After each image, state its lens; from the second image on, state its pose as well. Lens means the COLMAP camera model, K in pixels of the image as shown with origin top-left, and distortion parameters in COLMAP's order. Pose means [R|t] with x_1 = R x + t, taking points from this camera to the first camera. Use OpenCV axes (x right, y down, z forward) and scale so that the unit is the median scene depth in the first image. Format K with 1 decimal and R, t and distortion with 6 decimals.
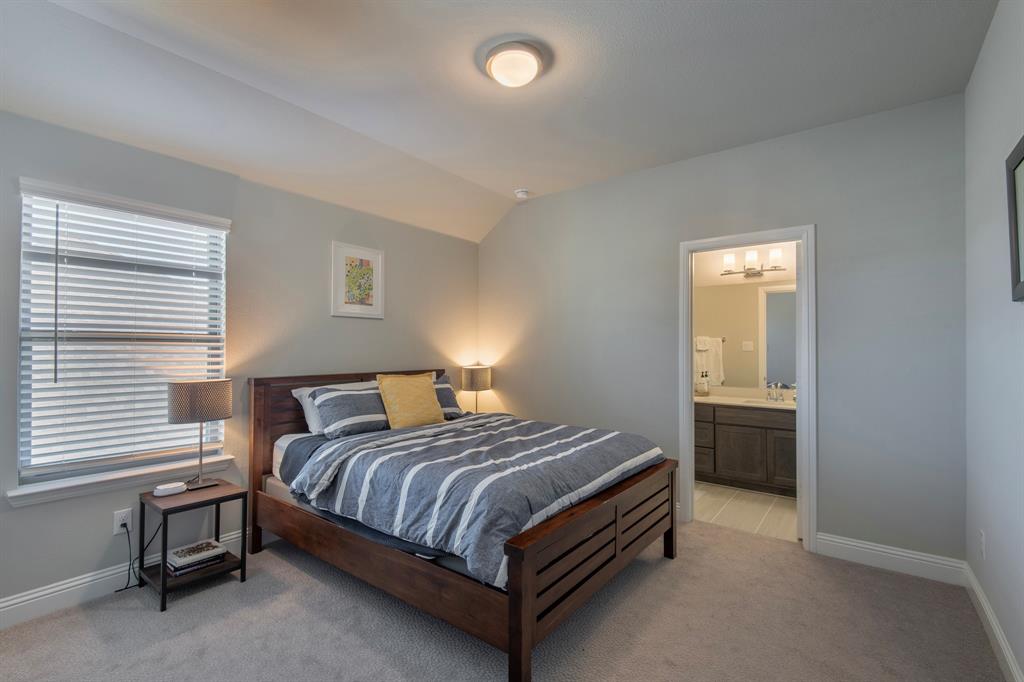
lens RADIAL K [[463.6, 0, 516.4], [0, 463.6, 341.8], [0, 0, 1]] dist [0.014777, -0.010330]
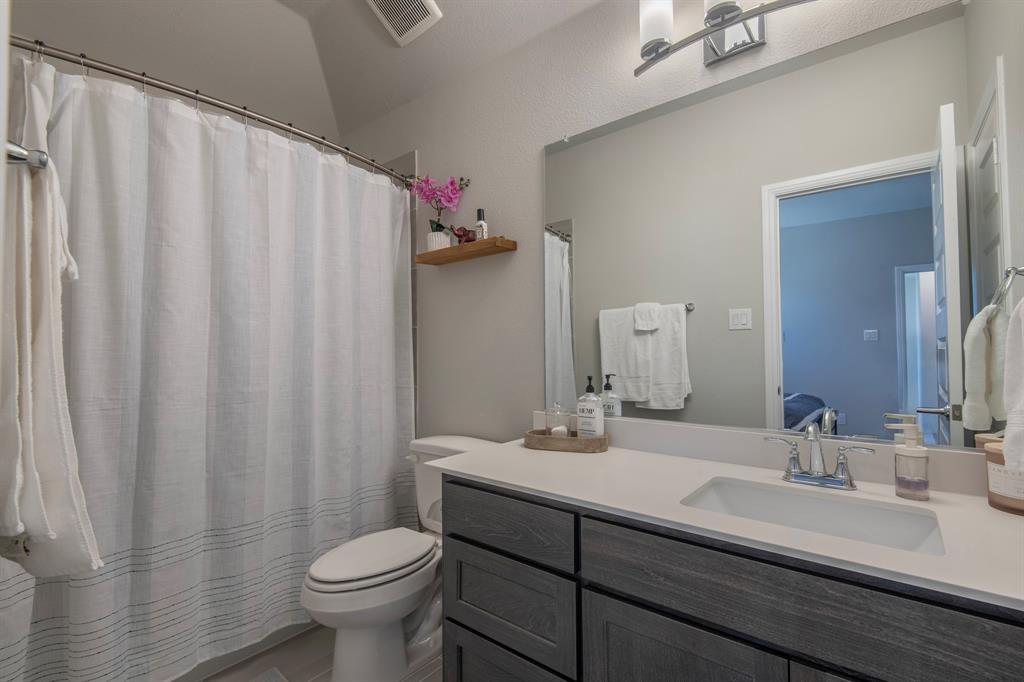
lens RADIAL K [[463.6, 0, 513.9], [0, 463.6, 341.4], [0, 0, 1]] dist [0.014777, -0.010330]
pose [[0.999592, -0.009260, -0.027038, 0.290250], [0.009000, 0.999912, -0.009707, 0.034126], [0.027126, 0.009459, 0.999587, 0.542047]]
